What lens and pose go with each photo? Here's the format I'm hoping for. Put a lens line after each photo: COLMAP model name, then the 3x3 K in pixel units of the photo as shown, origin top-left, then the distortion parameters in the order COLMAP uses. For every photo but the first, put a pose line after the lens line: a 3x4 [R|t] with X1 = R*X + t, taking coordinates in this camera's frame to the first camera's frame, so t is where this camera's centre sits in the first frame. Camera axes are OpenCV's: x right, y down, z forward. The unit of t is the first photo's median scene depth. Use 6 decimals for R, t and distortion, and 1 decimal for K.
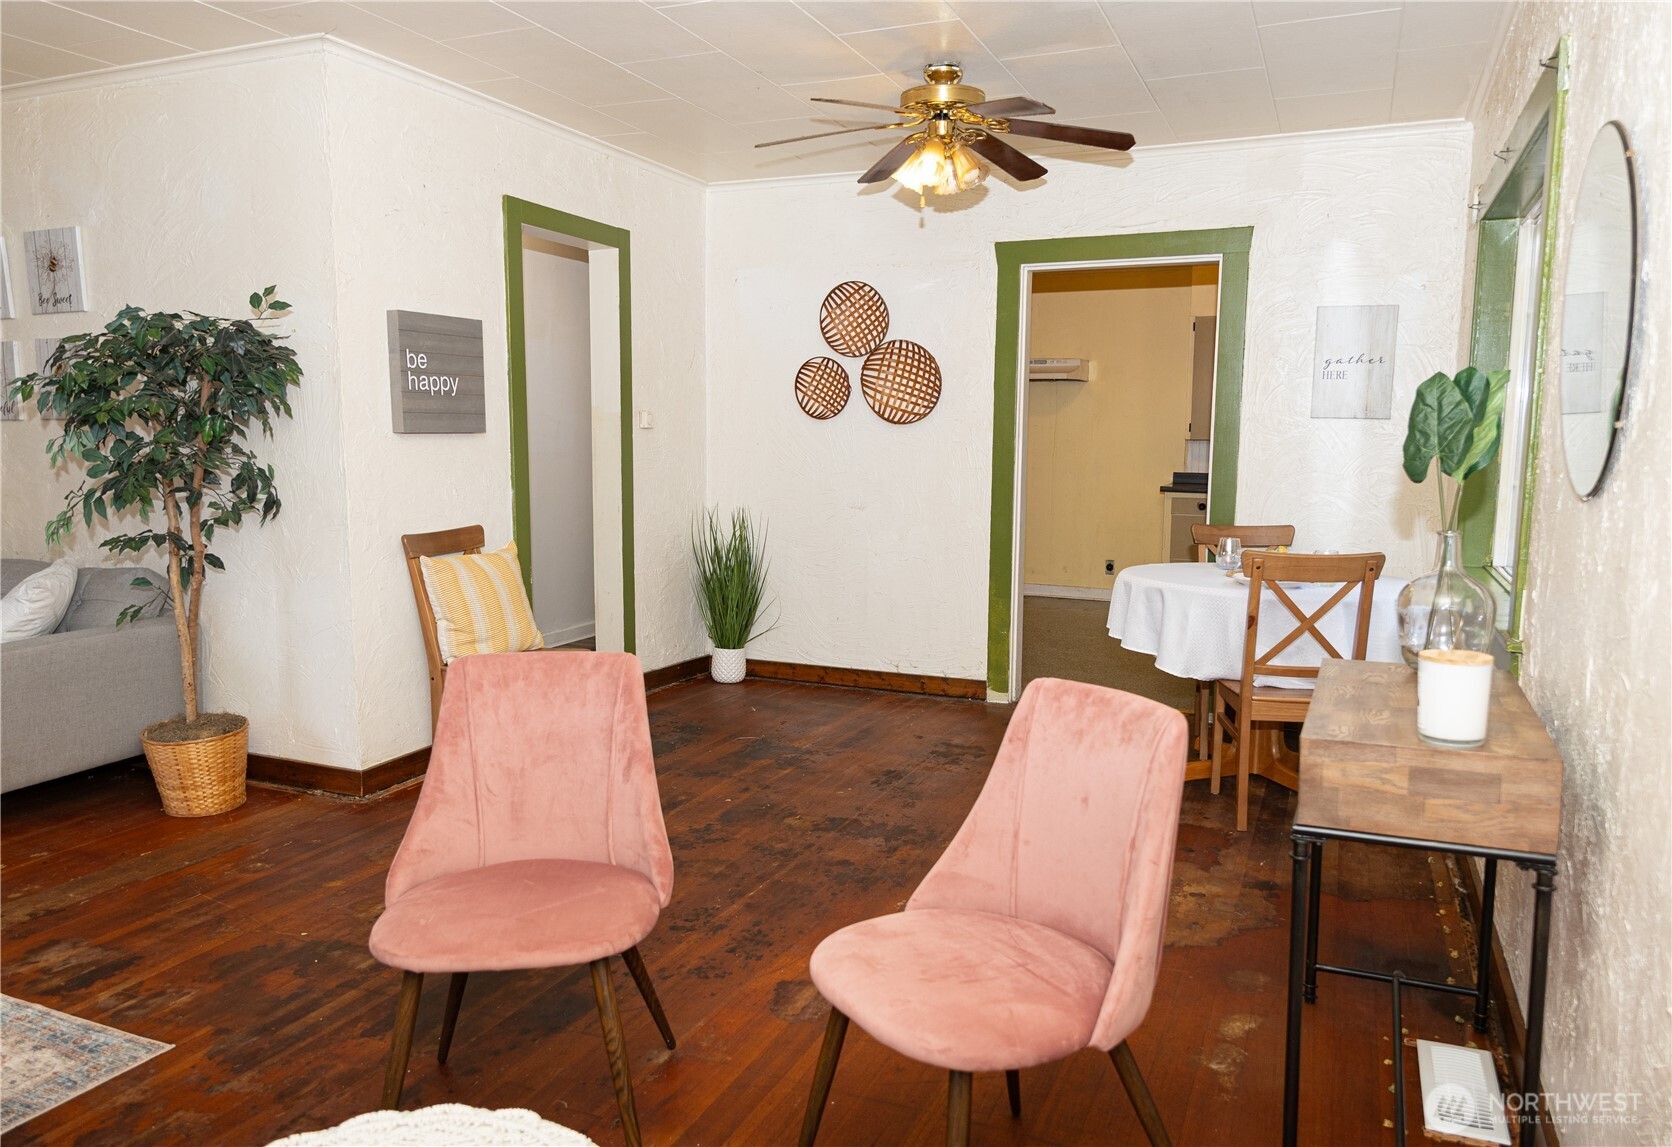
lens RADIAL K [[1162.3, 0, 860.0], [0, 1162.3, 575.0], [0, 0, 1]] dist [0.005169, -0.013362]
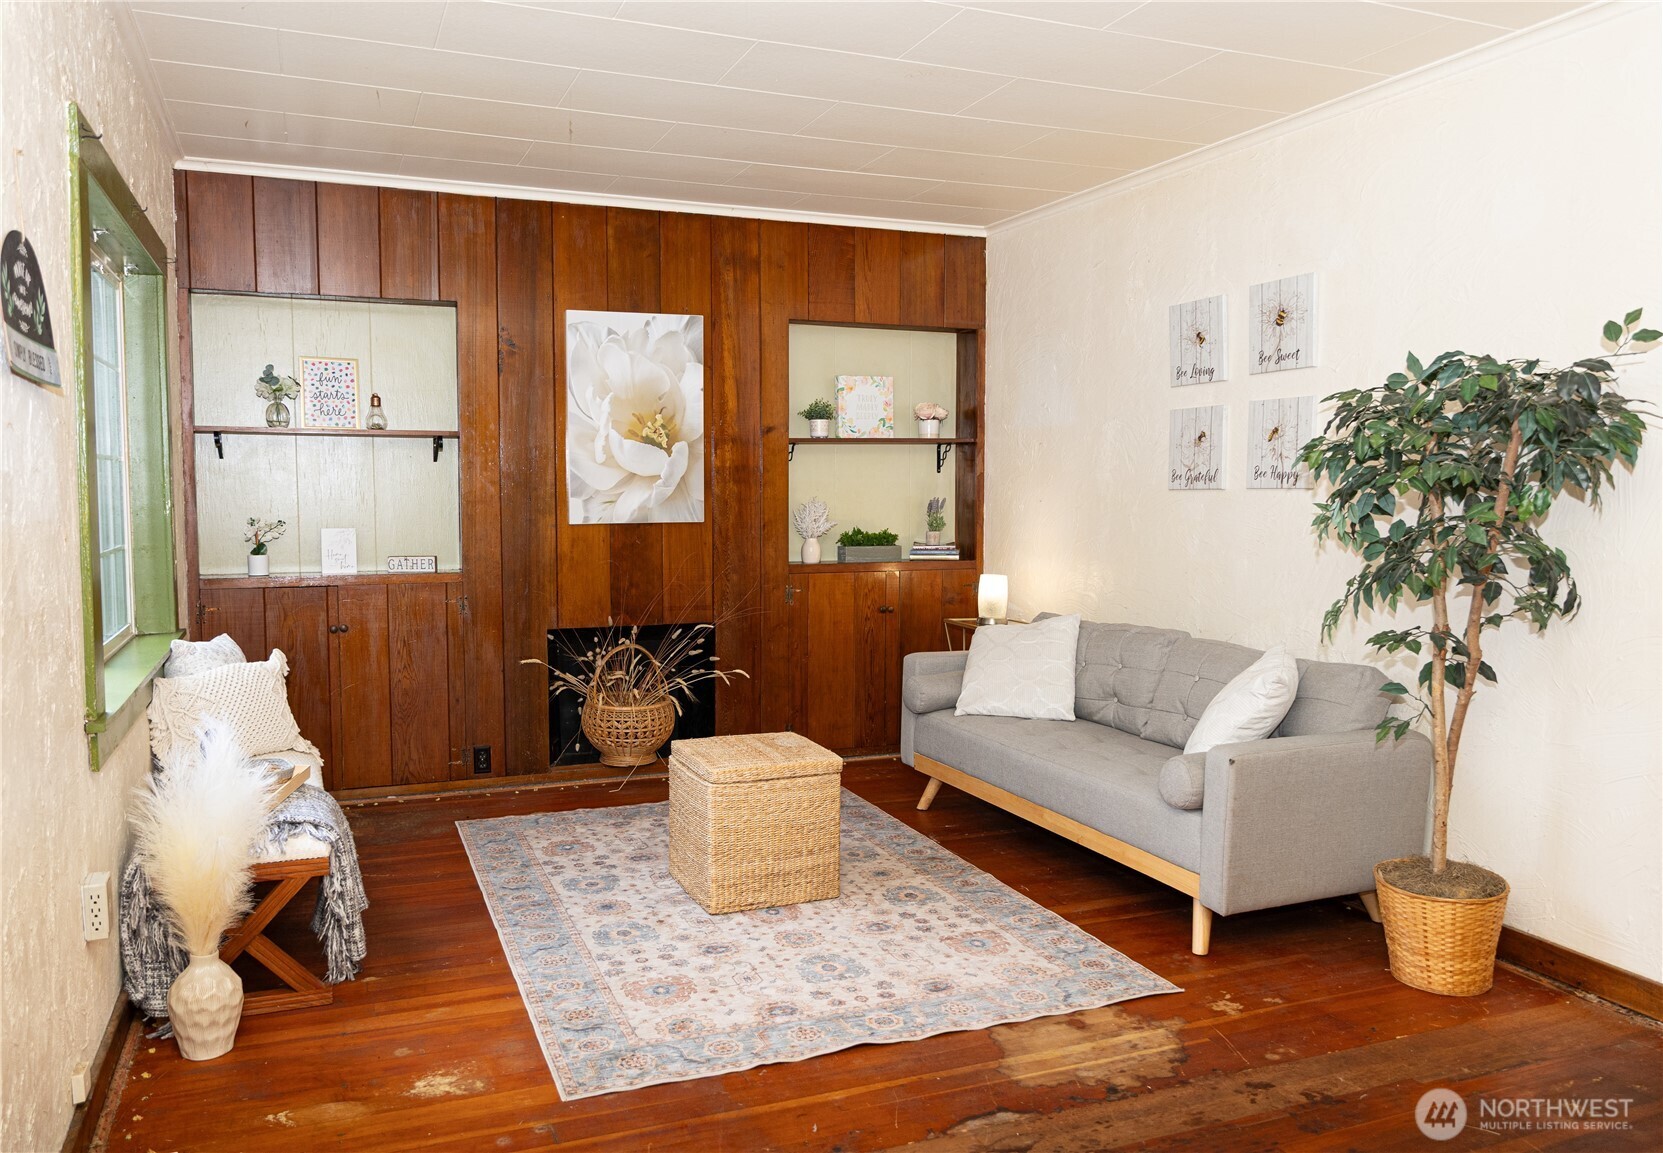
lens RADIAL K [[1242.7, 0, 797.7], [0, 1242.7, 579.0], [0, 0, 1]] dist [-0.012579, -0.003363]
pose [[0.694707, 0.051545, -0.717444, -0.286553], [-0.091361, 0.995674, -0.016931, -0.017286], [0.713467, 0.077309, 0.696411, 0.088753]]
